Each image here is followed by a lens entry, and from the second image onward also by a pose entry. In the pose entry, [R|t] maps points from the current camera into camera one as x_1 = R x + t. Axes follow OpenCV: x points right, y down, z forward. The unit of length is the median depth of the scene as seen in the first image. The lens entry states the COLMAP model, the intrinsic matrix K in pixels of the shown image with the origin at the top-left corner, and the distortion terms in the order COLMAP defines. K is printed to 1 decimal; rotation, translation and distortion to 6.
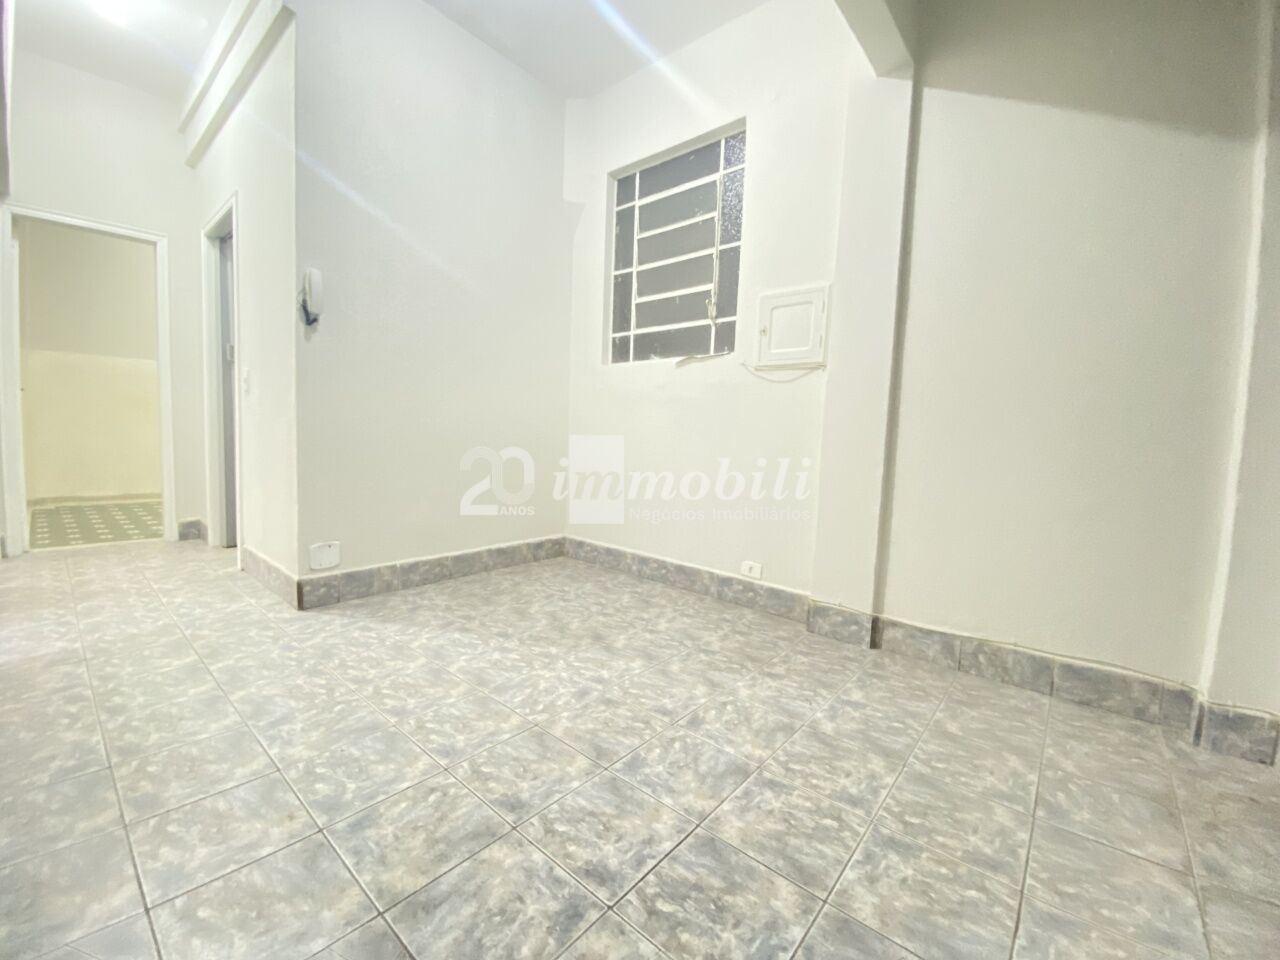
lens RADIAL K [[524.8, 0, 646.8], [0, 524.8, 474.3], [0, 0, 1]] dist [0.007589, -0.007258]
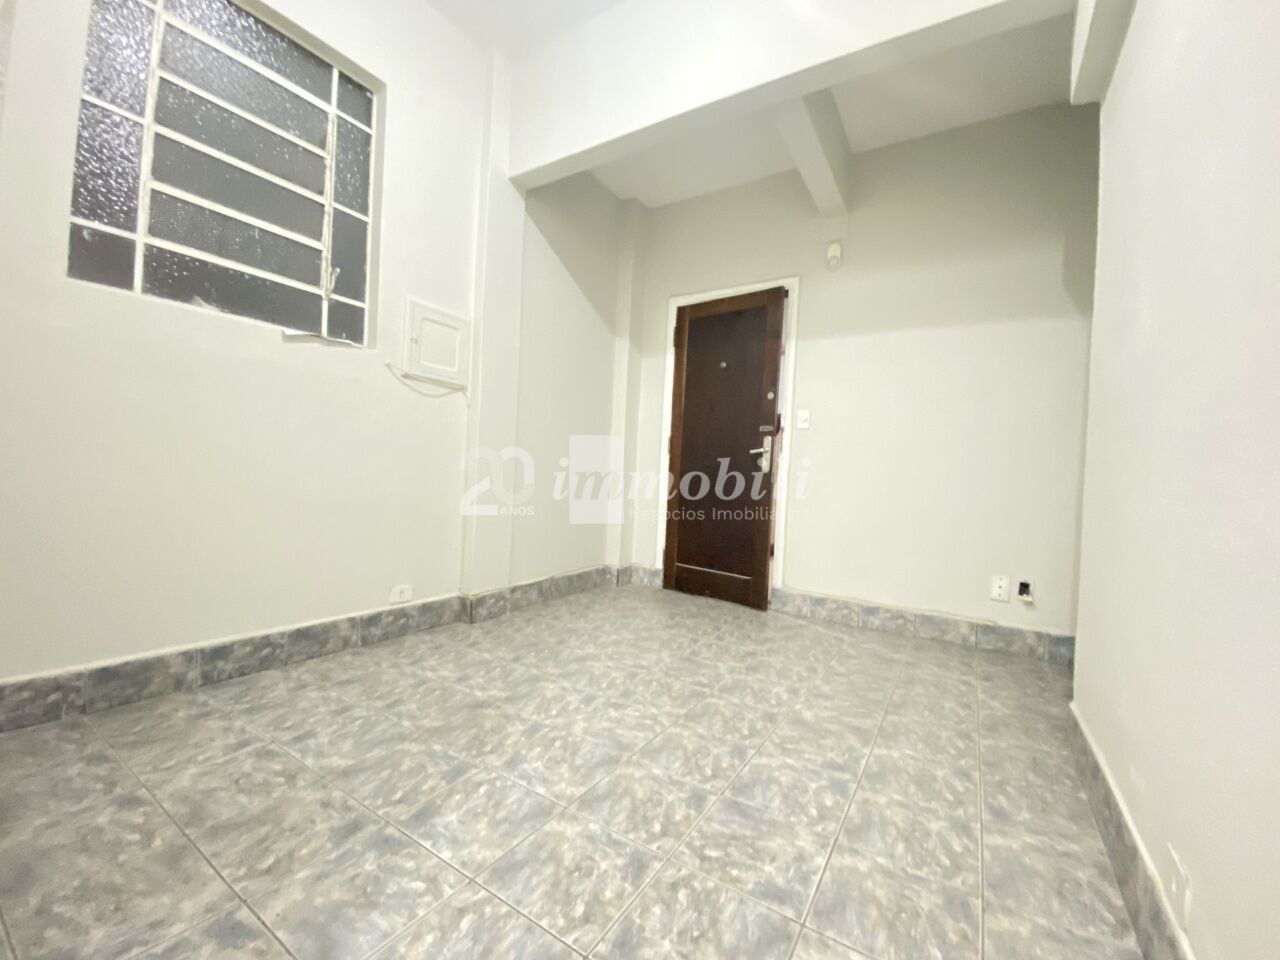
lens RADIAL K [[524.8, 0, 639.0], [0, 524.8, 466.6], [0, 0, 1]] dist [0.007589, -0.007258]
pose [[-0.138367, -0.034609, 0.989776, -0.862306], [0.021160, 0.999058, 0.037892, -0.074455], [-0.990155, 0.026187, -0.137505, 0.812028]]
